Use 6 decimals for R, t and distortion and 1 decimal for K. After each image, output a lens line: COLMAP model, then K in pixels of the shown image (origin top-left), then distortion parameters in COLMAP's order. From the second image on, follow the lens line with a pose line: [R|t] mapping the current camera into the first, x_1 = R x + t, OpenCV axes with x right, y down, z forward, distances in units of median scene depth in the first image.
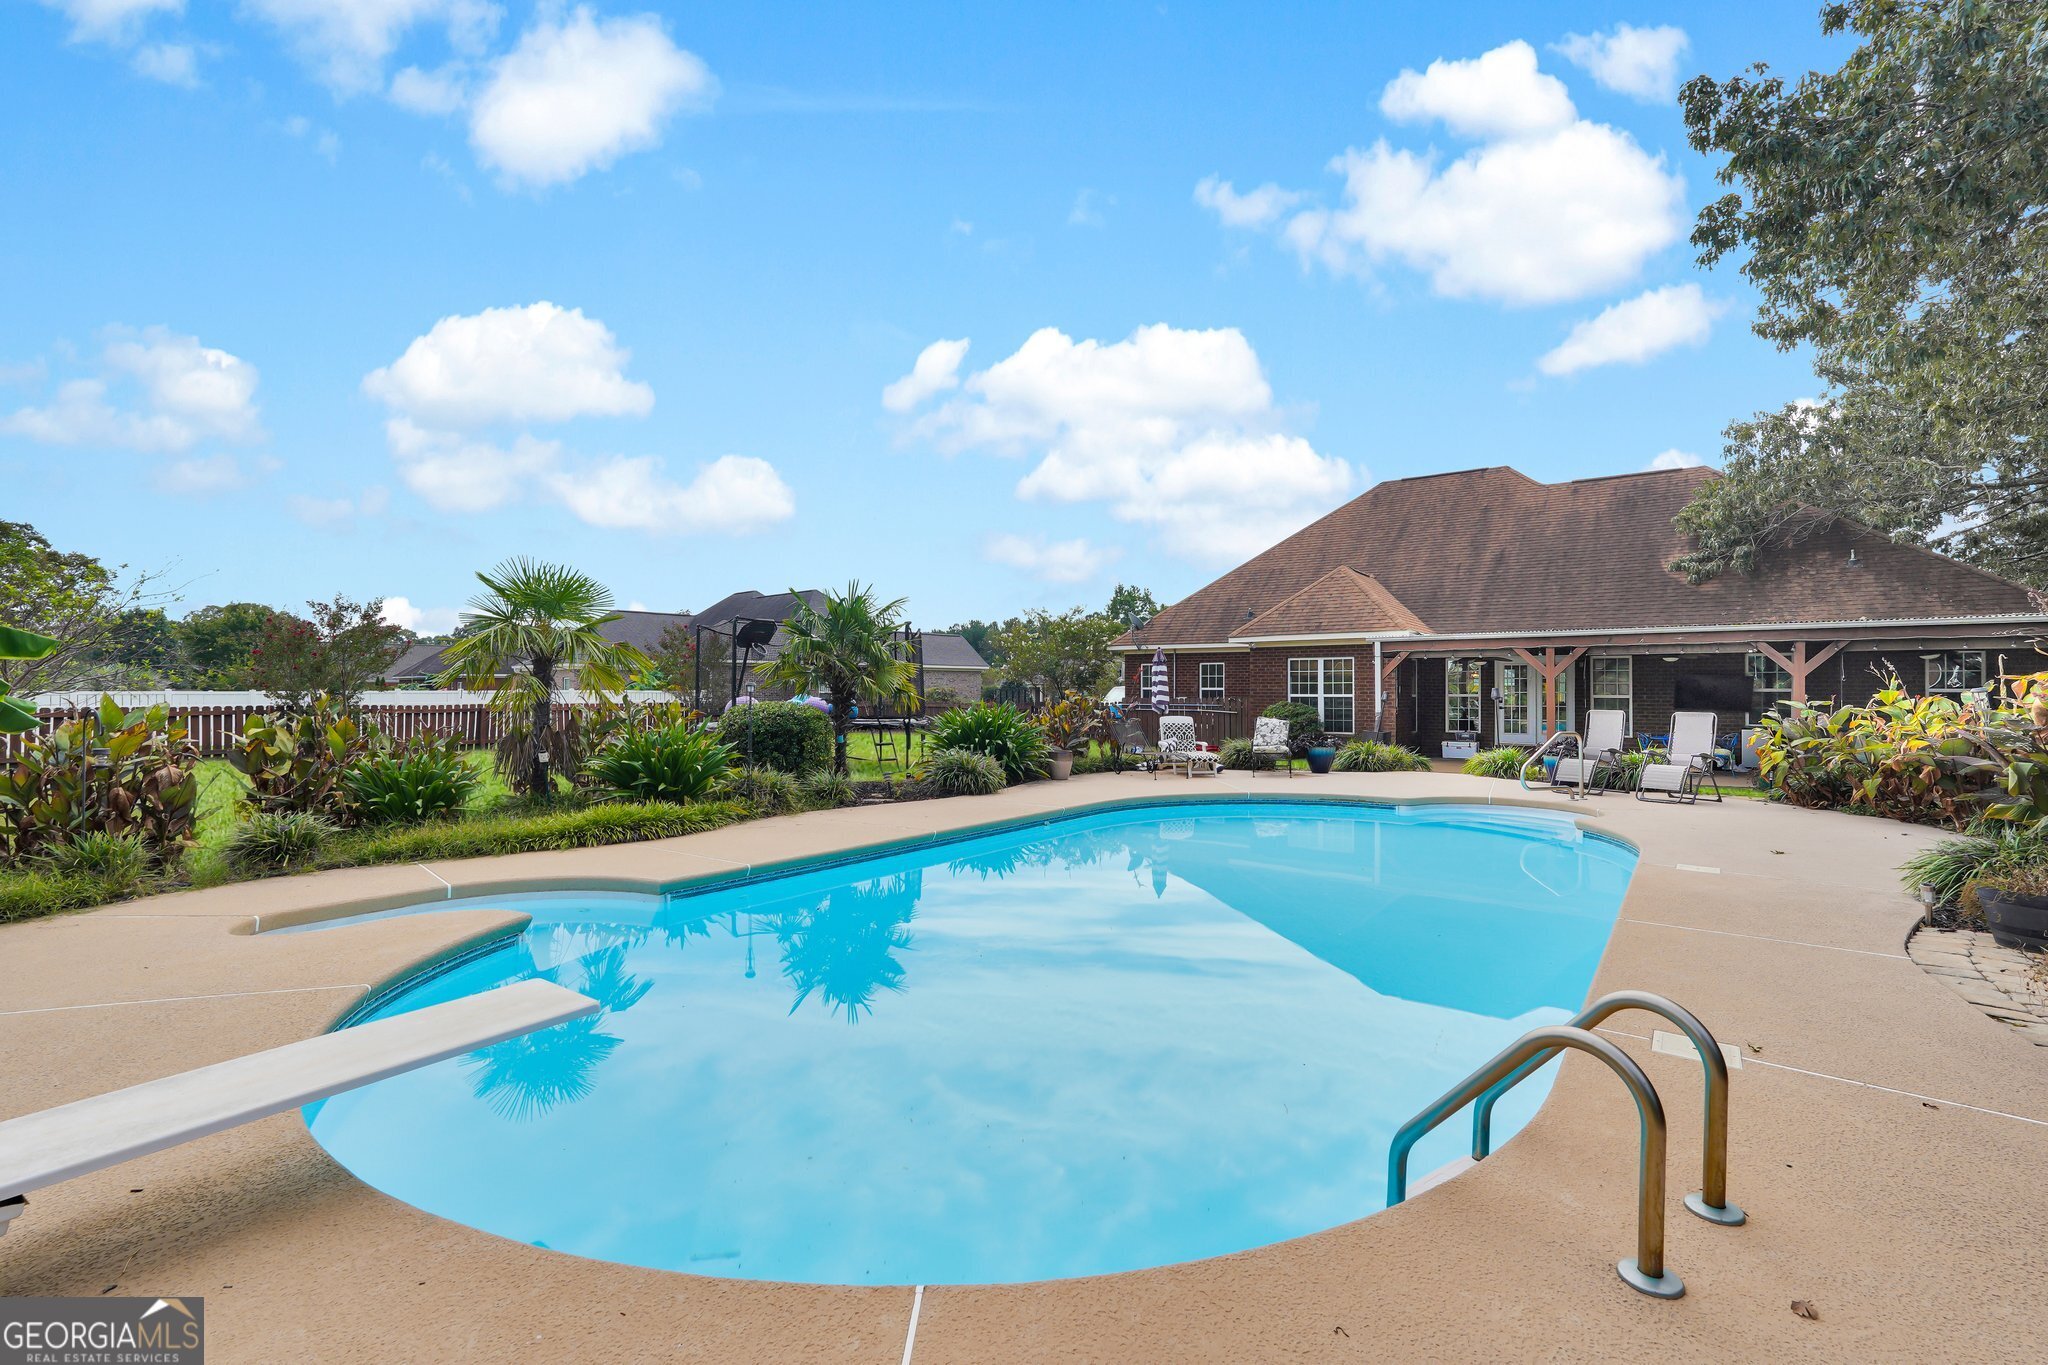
lens RADIAL K [[912.8, 0, 1028.9], [0, 912.8, 678.7], [0, 0, 1]] dist [-0.001491, 0.000243]
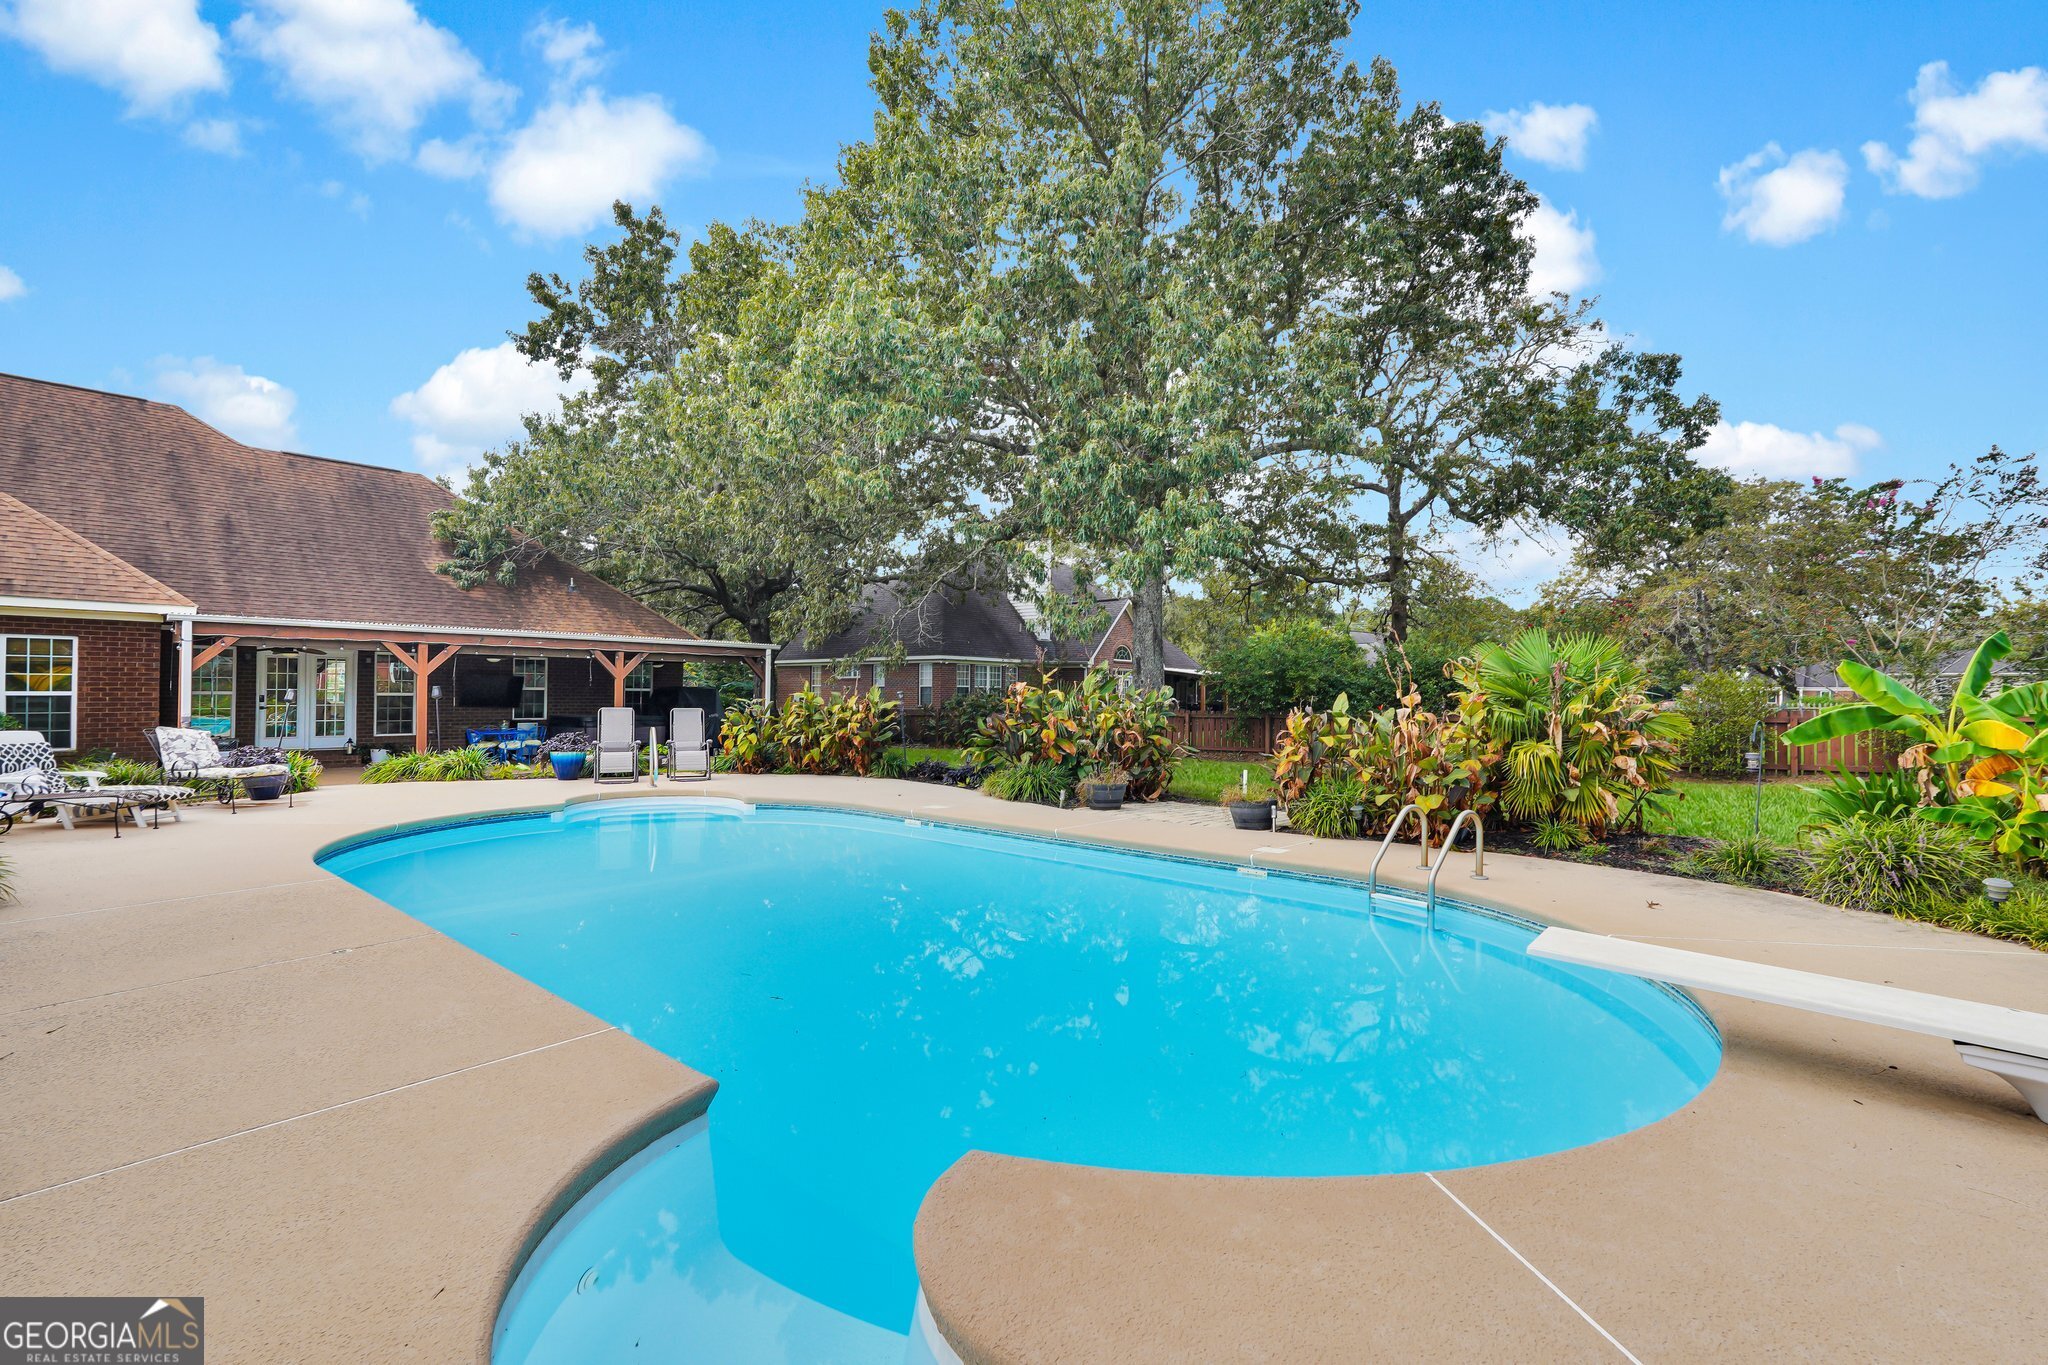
lens RADIAL K [[911.9, 0, 1027.1], [0, 911.9, 692.4], [0, 0, 1]] dist [-0.000212, 0.000697]
pose [[0.073826, 0.000067, 0.997271, -0.301093], [-0.020606, 0.999787, 0.001459, 0.002126], [-0.997058, -0.020658, 0.073812, 0.267883]]
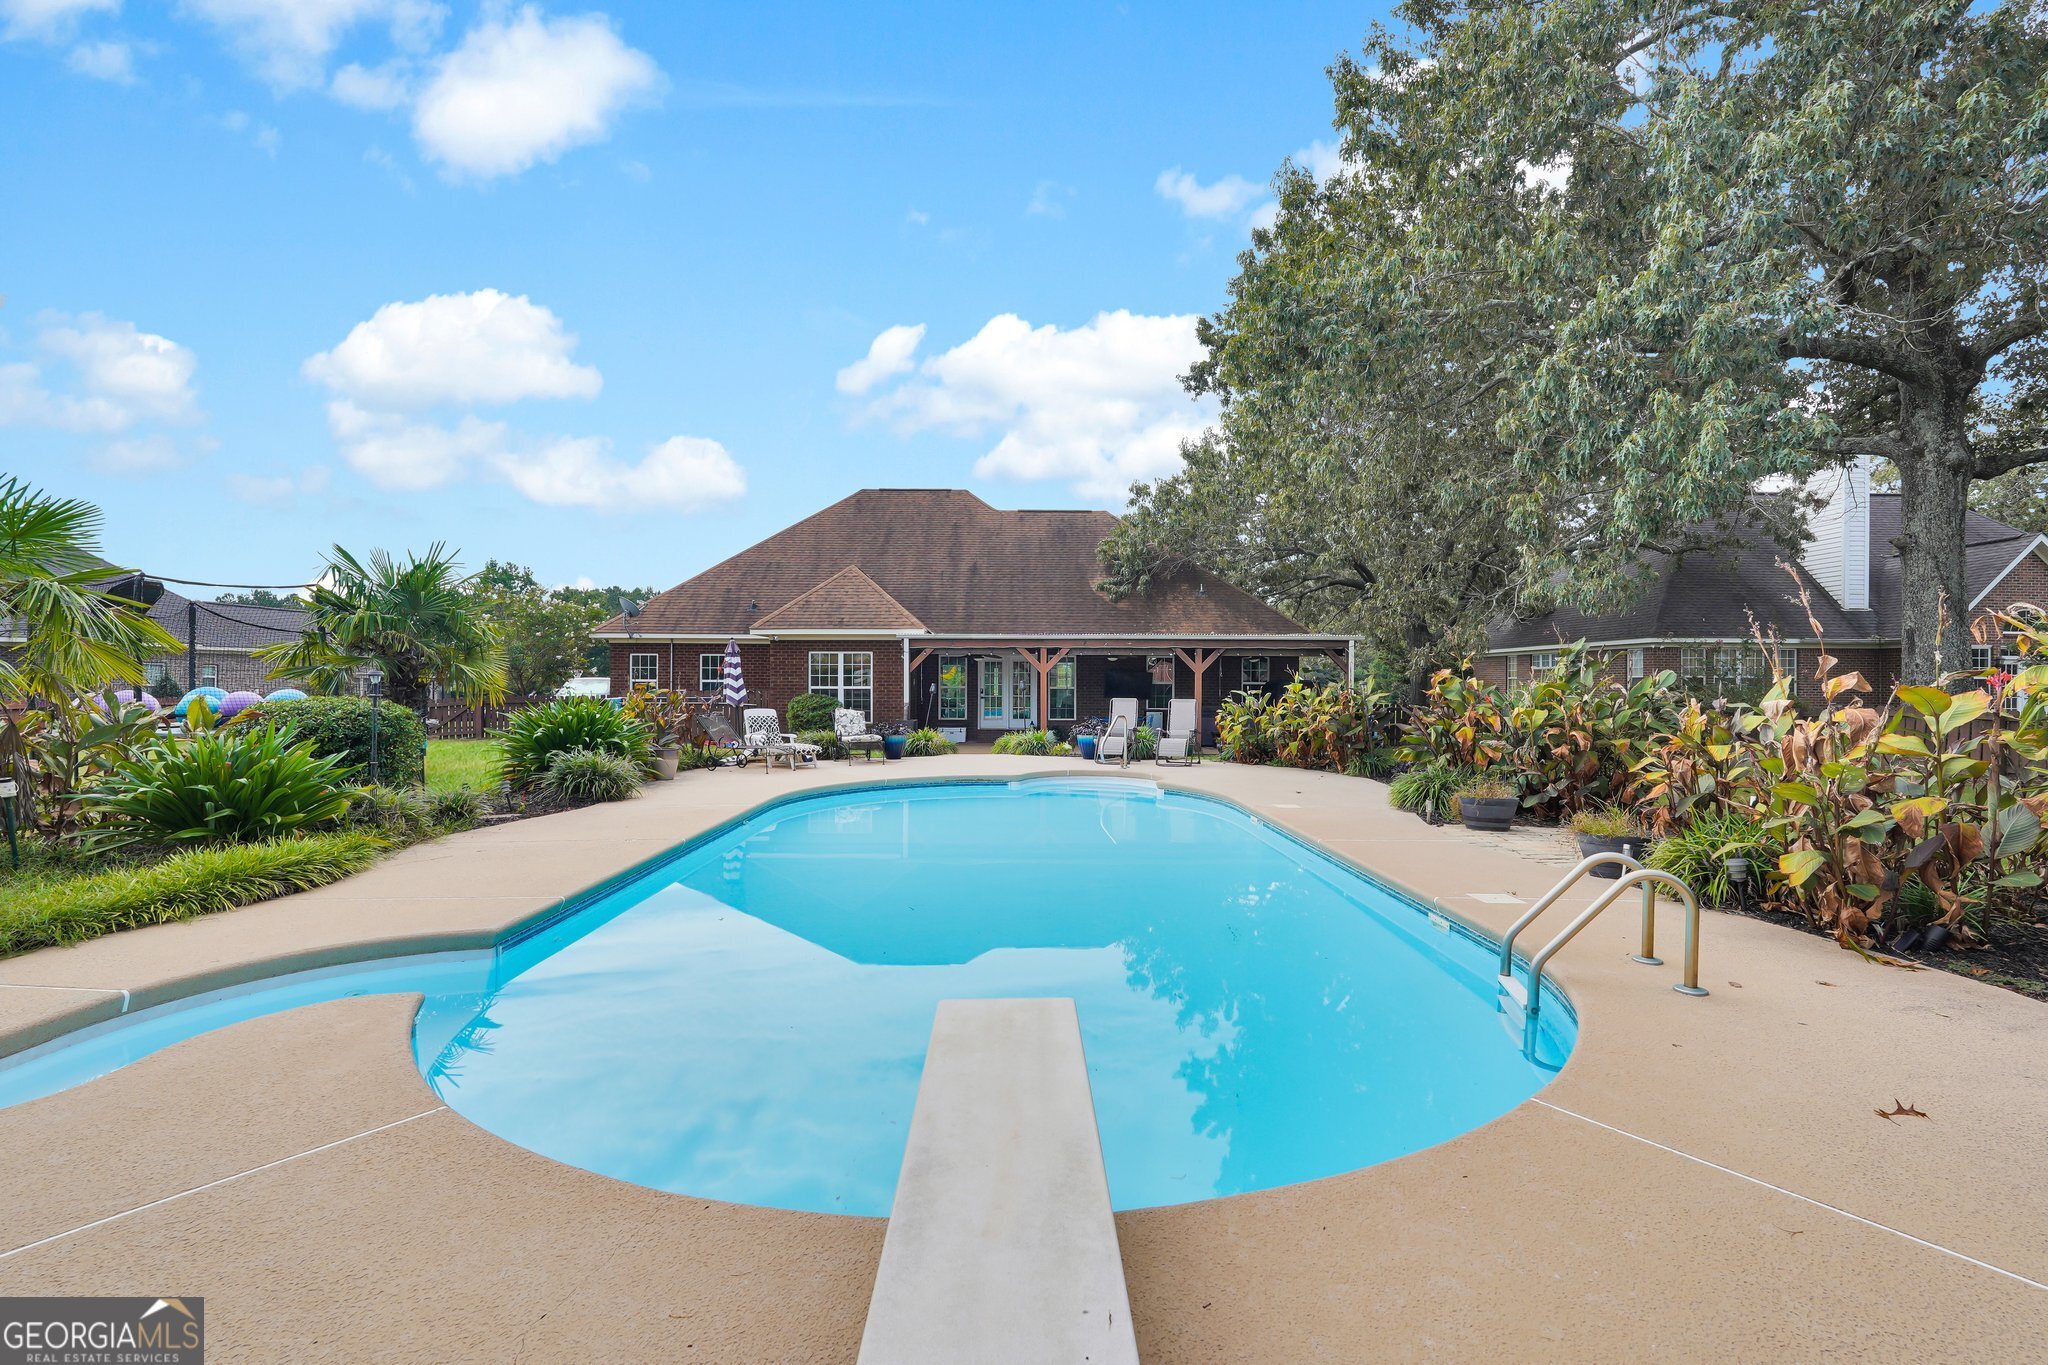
lens RADIAL K [[911.9, 0, 1027.1], [0, 911.9, 692.4], [0, 0, 1]] dist [-0.000212, 0.000697]
pose [[0.790223, -0.005317, 0.612797, -0.176553], [-0.008975, 0.999755, 0.020249, 0.000754], [-0.612754, -0.021501, 0.789981, 0.041292]]
